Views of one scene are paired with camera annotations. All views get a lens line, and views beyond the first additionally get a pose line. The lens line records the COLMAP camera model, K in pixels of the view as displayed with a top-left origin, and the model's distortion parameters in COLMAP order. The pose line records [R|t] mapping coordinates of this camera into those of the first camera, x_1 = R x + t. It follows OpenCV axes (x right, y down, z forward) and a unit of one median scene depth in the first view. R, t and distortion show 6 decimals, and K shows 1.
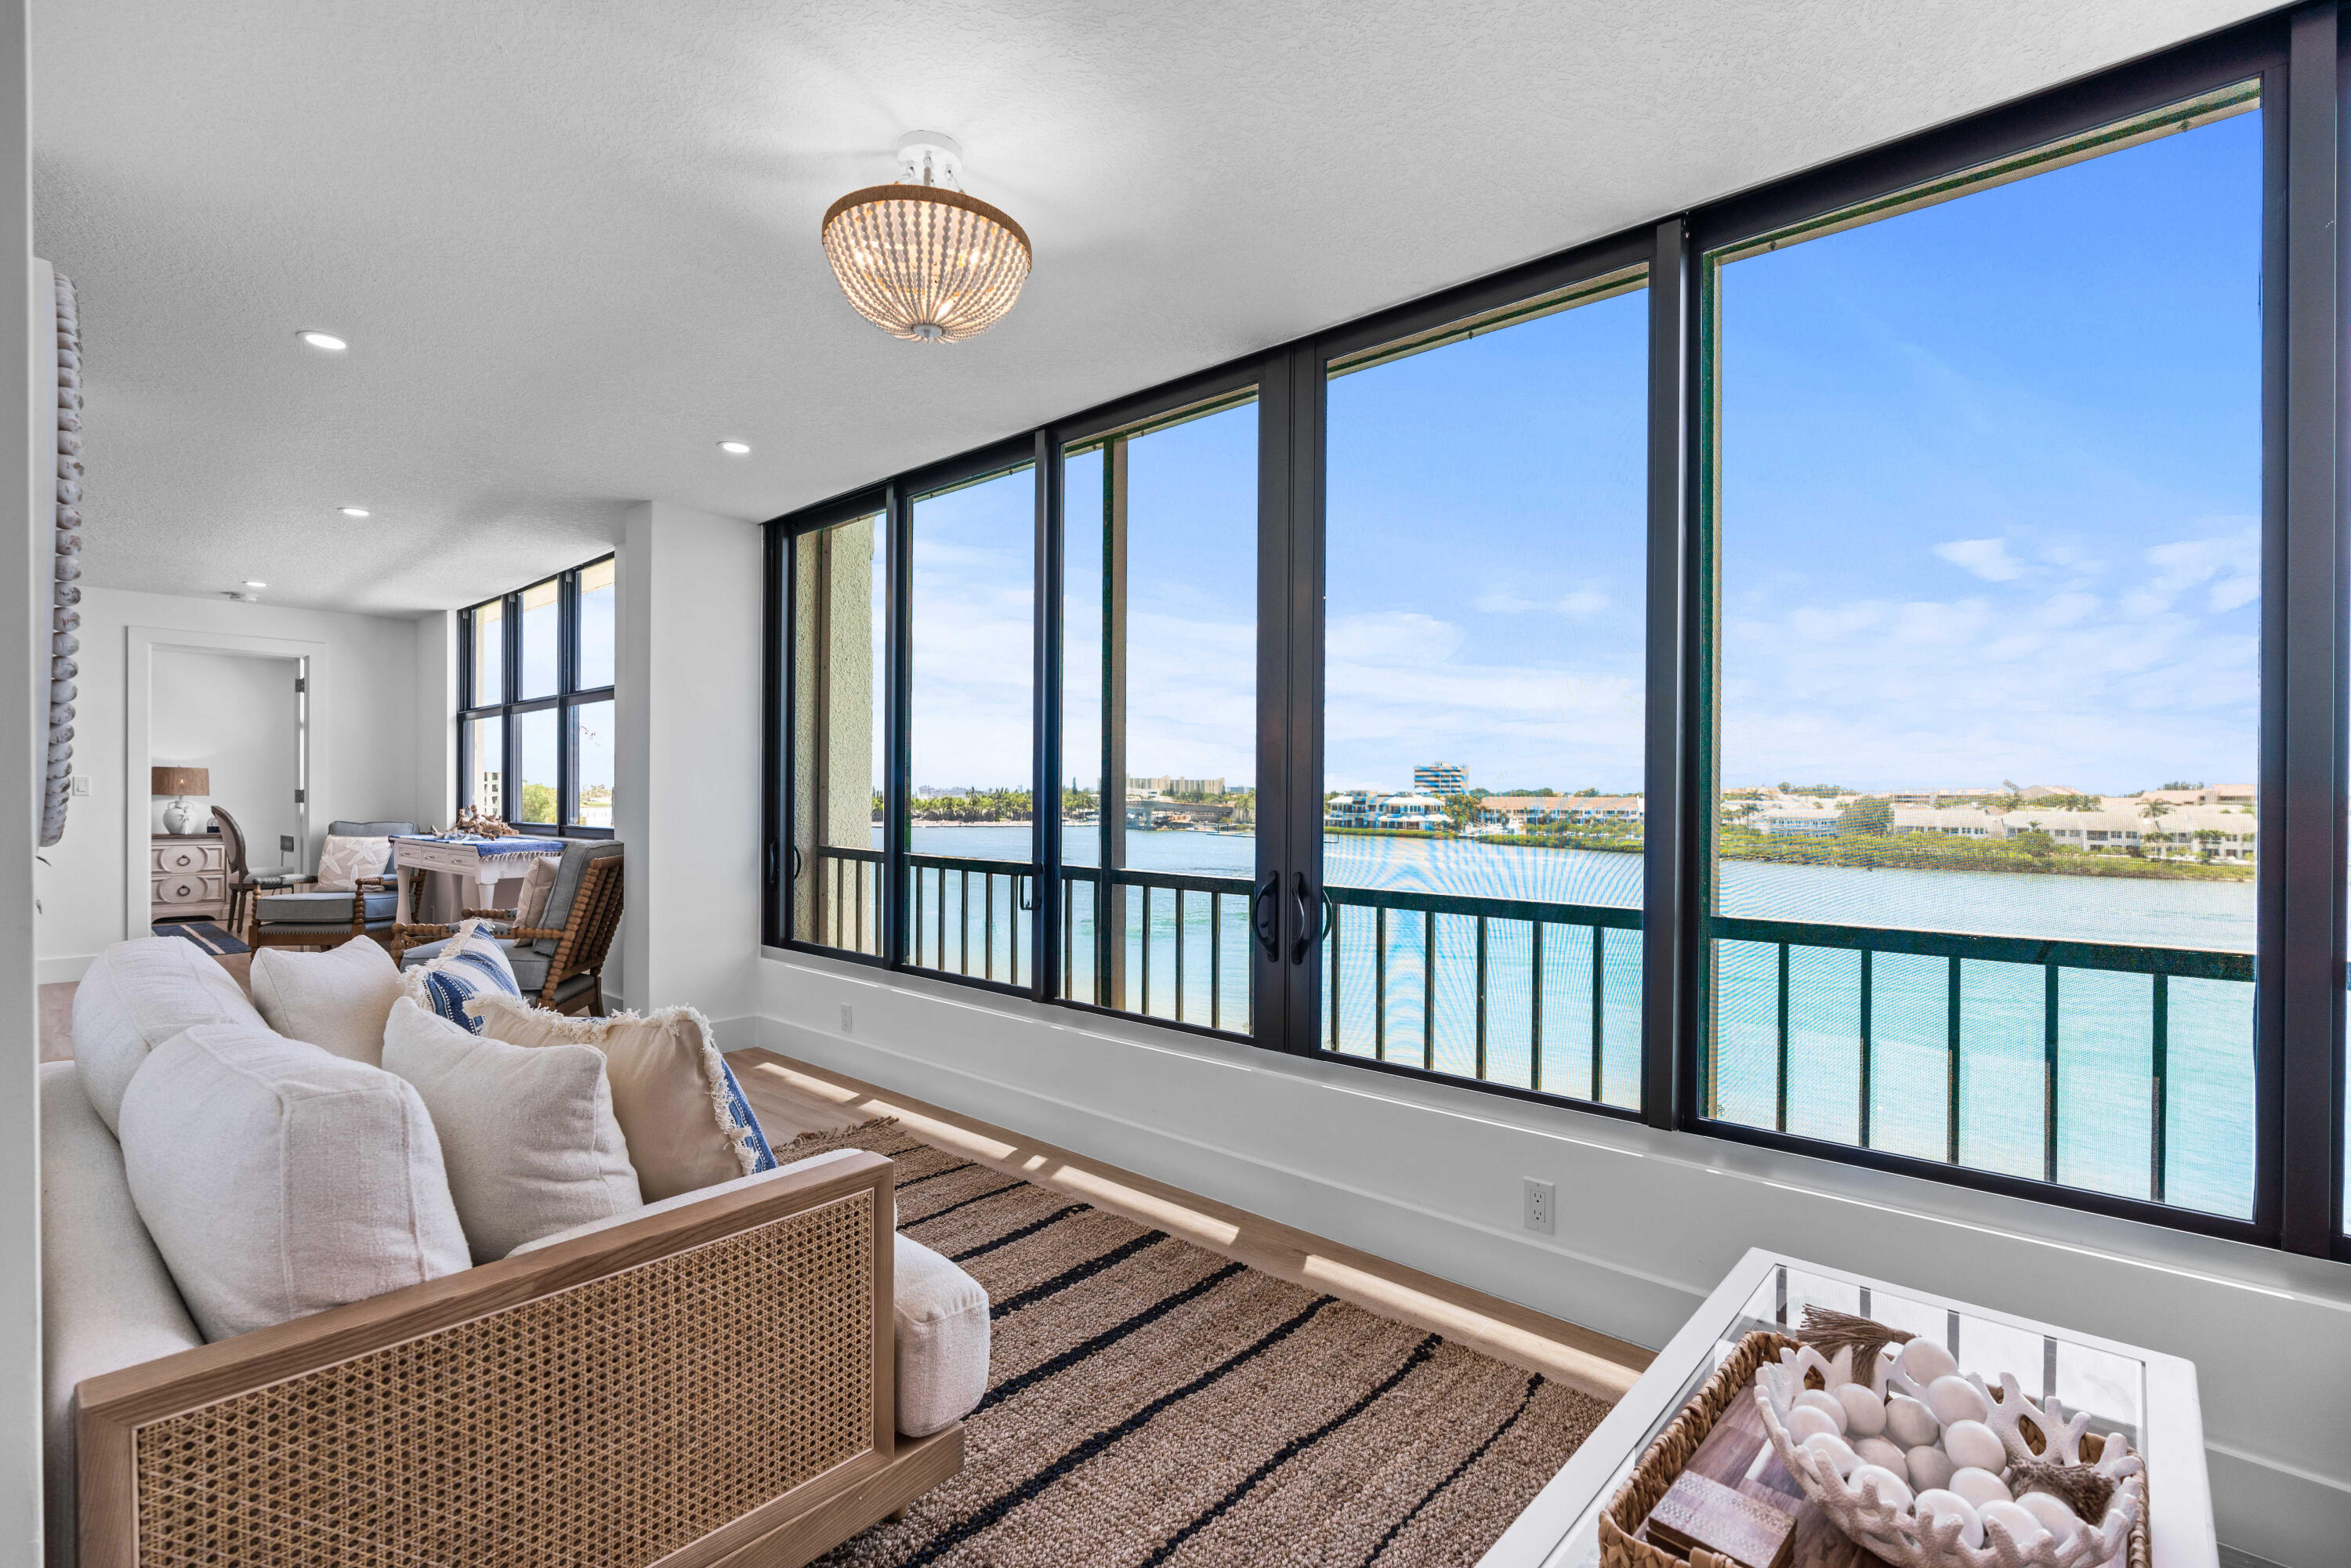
lens RADIAL K [[1057.6, 0, 1198.3], [0, 1057.6, 795.4], [0, 0, 1]] dist [-0.004666, 0.002578]
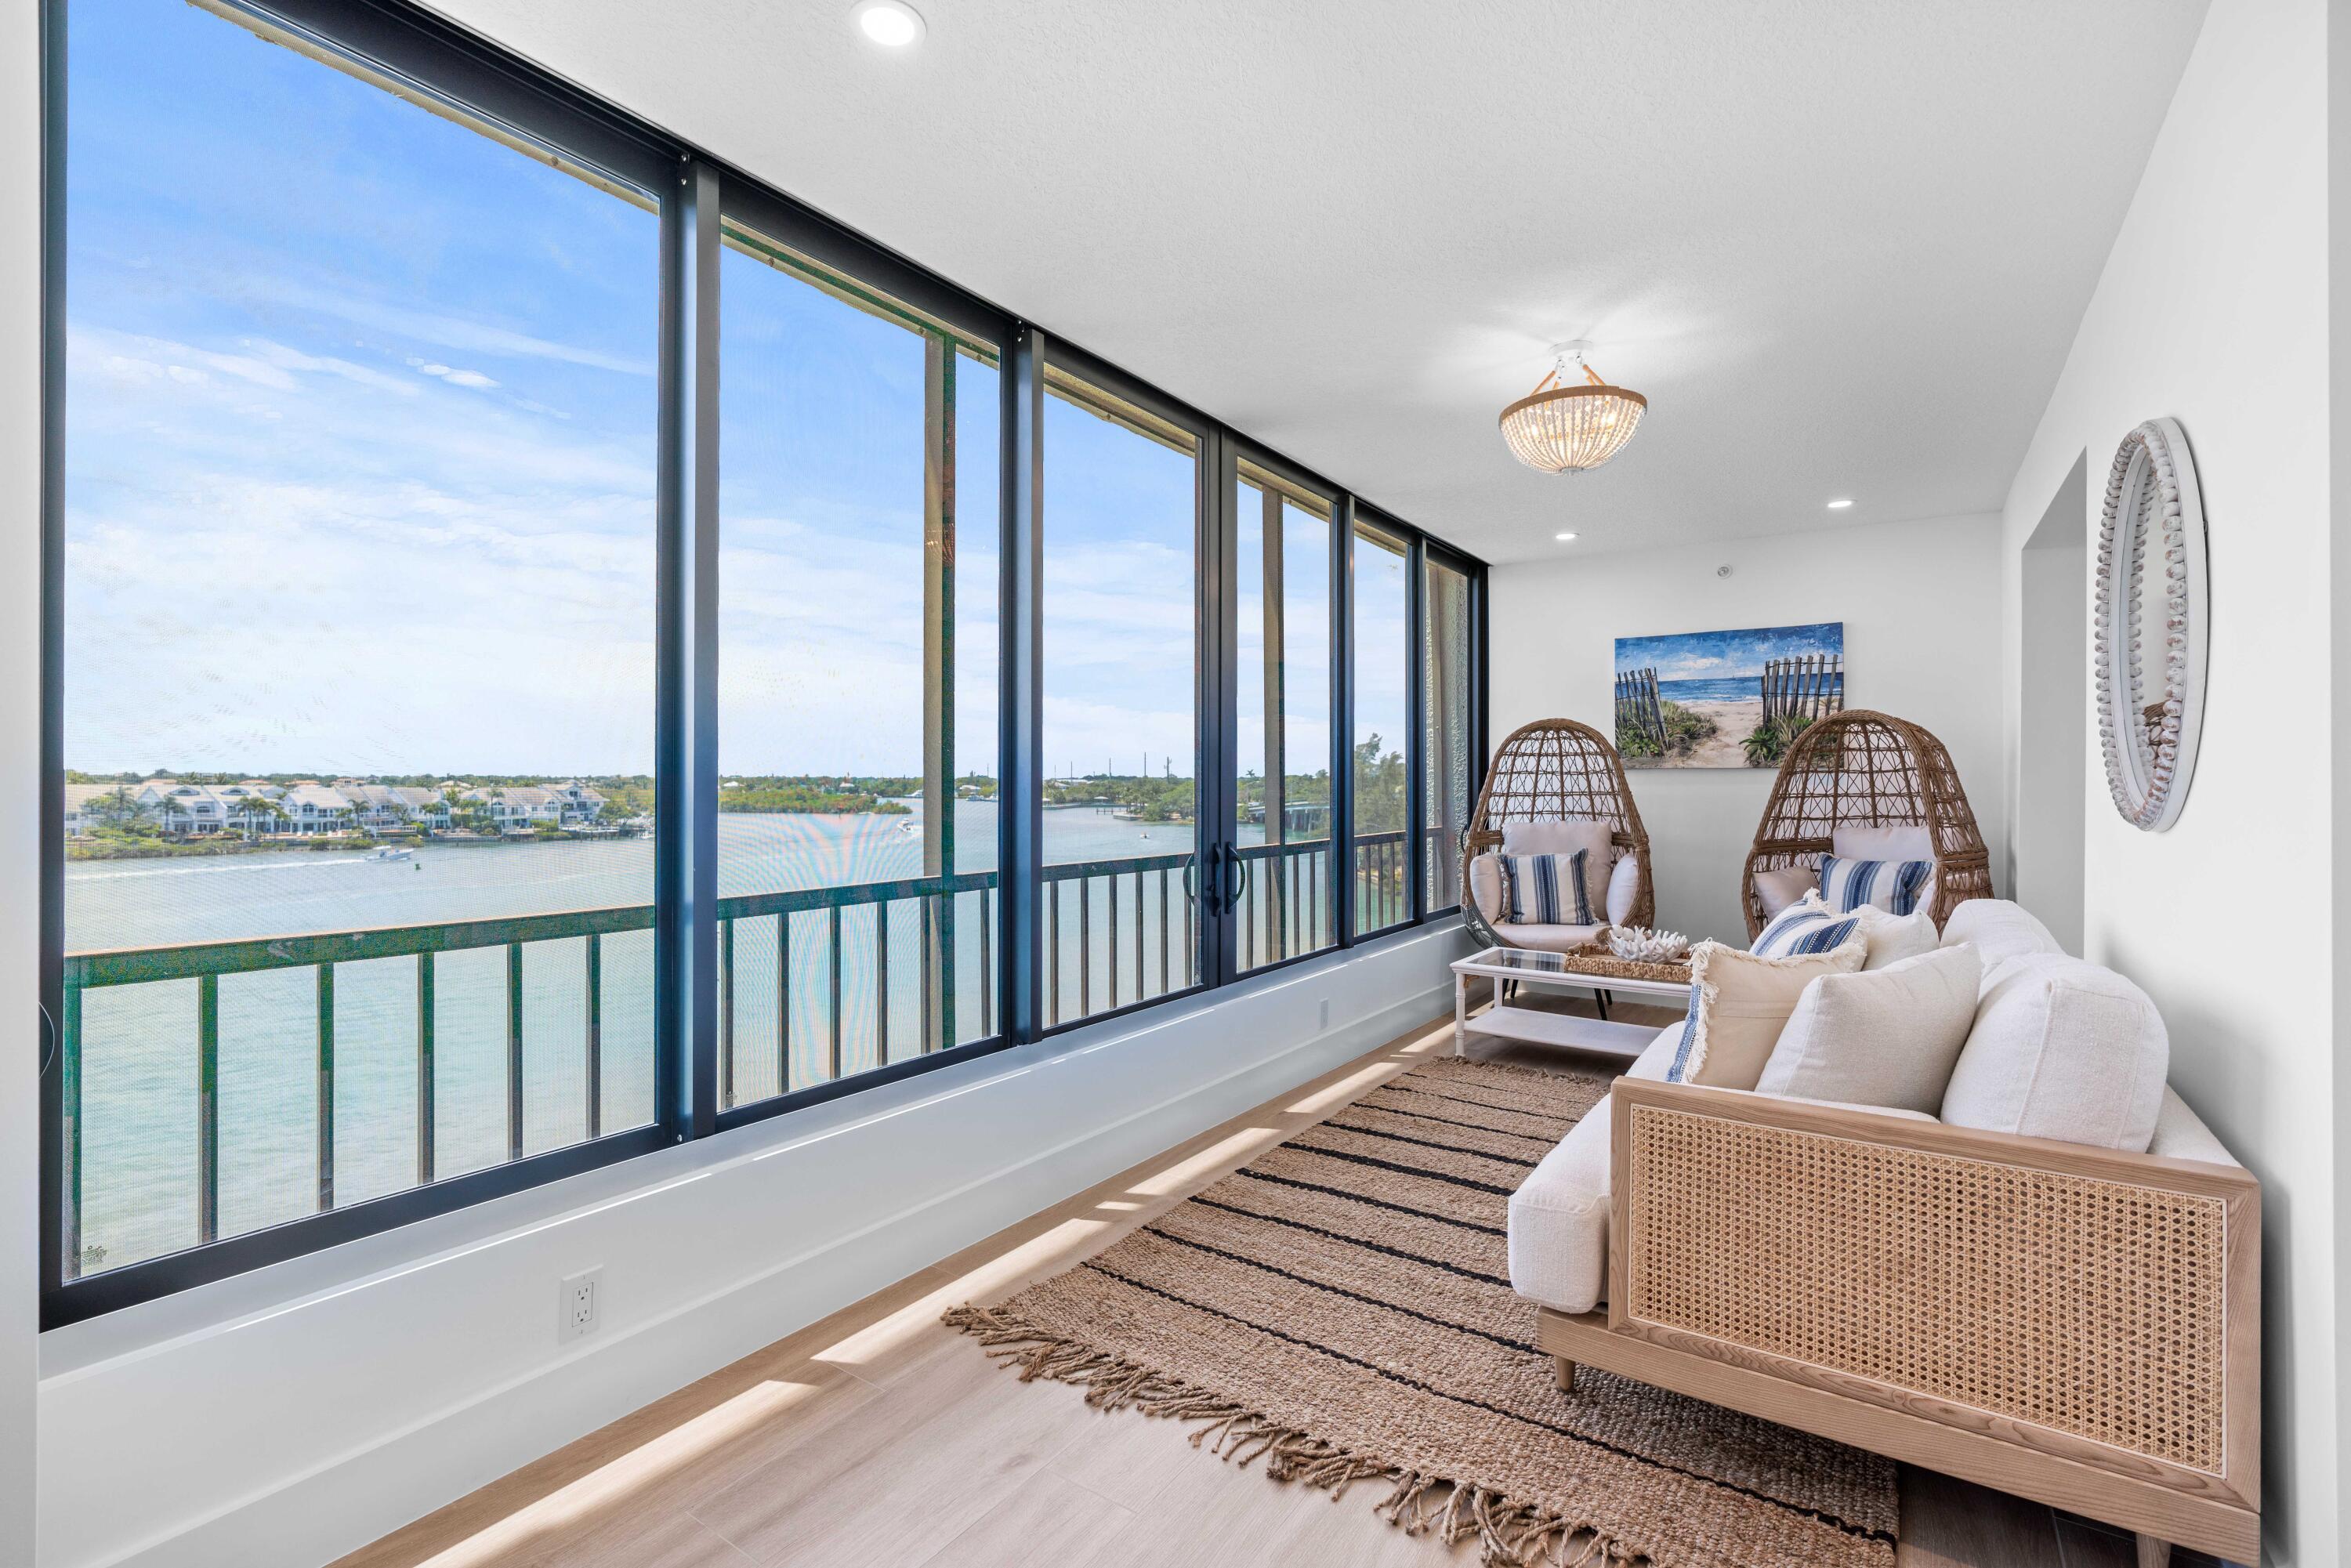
lens RADIAL K [[1057.6, 0, 1173.4], [0, 1057.6, 779.9], [0, 0, 1]] dist [-0.004666, 0.002578]
pose [[-0.104056, -0.007080, 0.994546, -0.966807], [-0.000898, 0.999975, 0.007024, -0.004245], [-0.994571, -0.000162, -0.104060, 0.999927]]
